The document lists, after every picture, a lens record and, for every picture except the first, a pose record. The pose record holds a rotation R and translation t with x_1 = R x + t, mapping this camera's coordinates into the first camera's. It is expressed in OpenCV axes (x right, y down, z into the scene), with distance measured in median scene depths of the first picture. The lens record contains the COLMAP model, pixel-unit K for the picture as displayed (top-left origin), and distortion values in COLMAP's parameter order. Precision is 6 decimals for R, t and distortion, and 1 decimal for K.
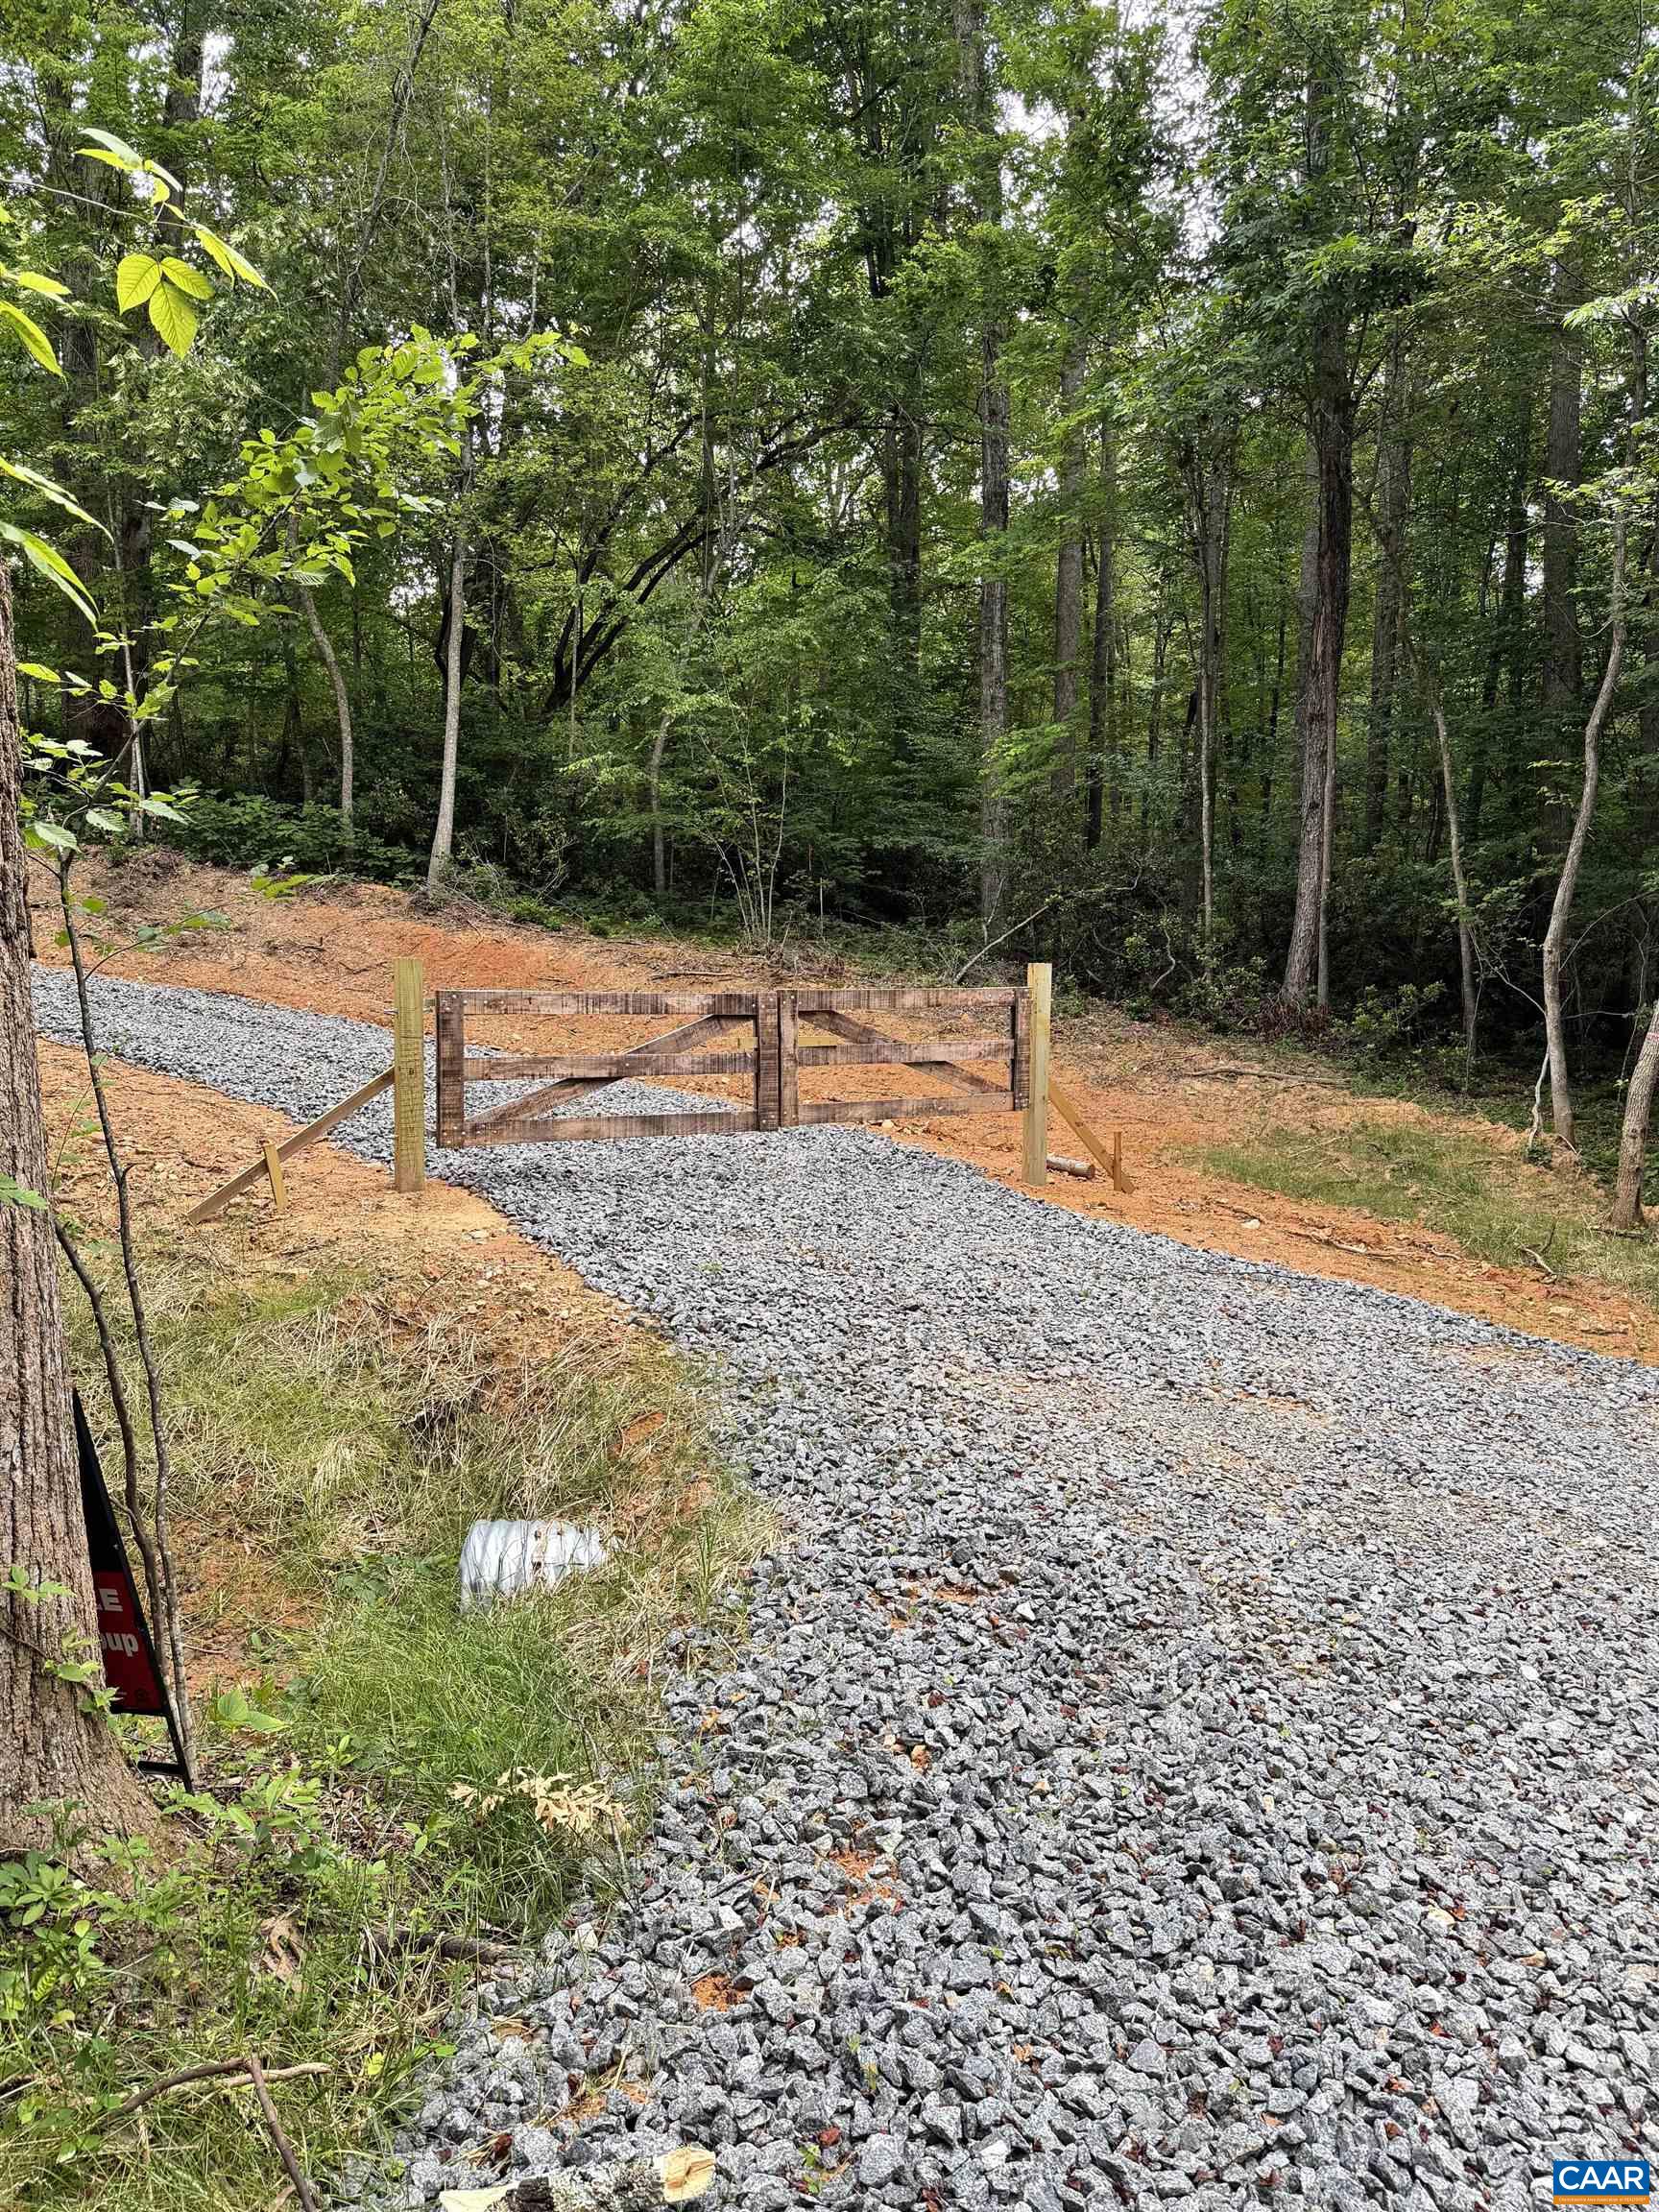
lens RADIAL K [[1506.9, 0, 834.1], [0, 1506.9, 1105.5], [0, 0, 1]] dist [0.022195, -0.007200]
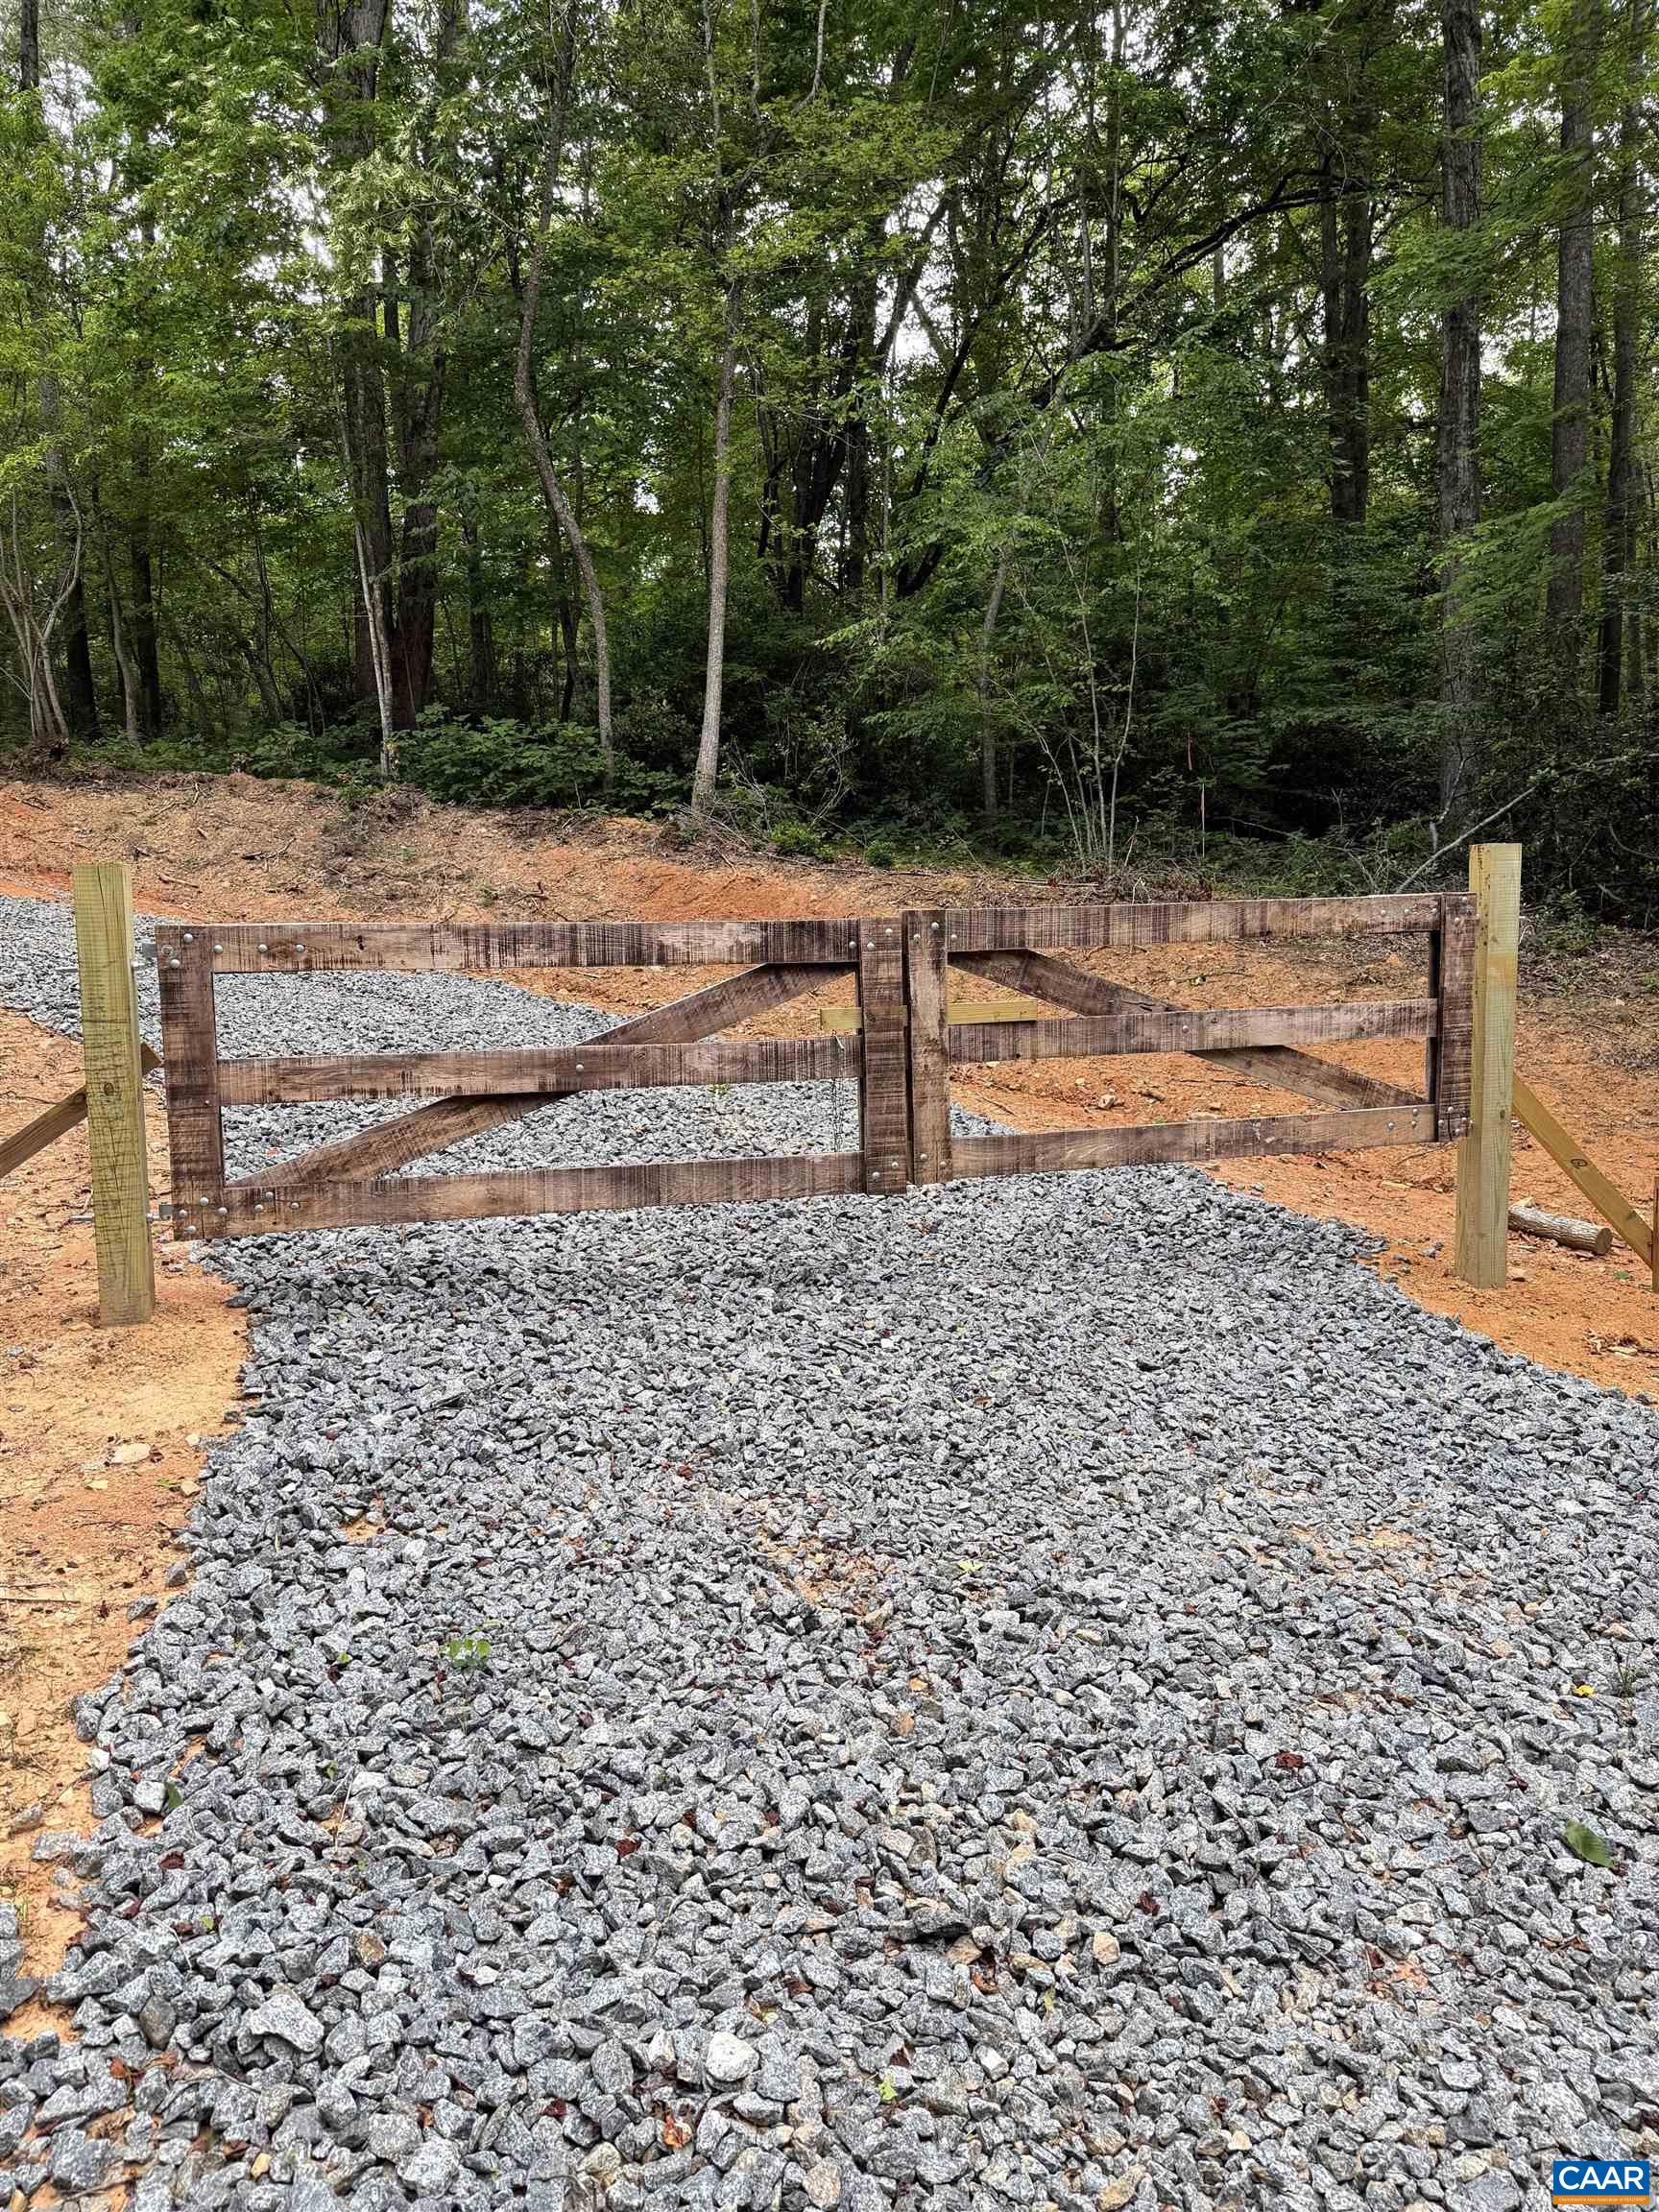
lens RADIAL K [[1506.9, 0, 818.1], [0, 1506.9, 1110.7], [0, 0, 1]] dist [0.022195, -0.007200]
pose [[0.952582, 0.005490, -0.304233, 0.081859], [0.004120, 0.999513, 0.030937, -0.024686], [0.304255, -0.030723, 0.952095, 0.485782]]
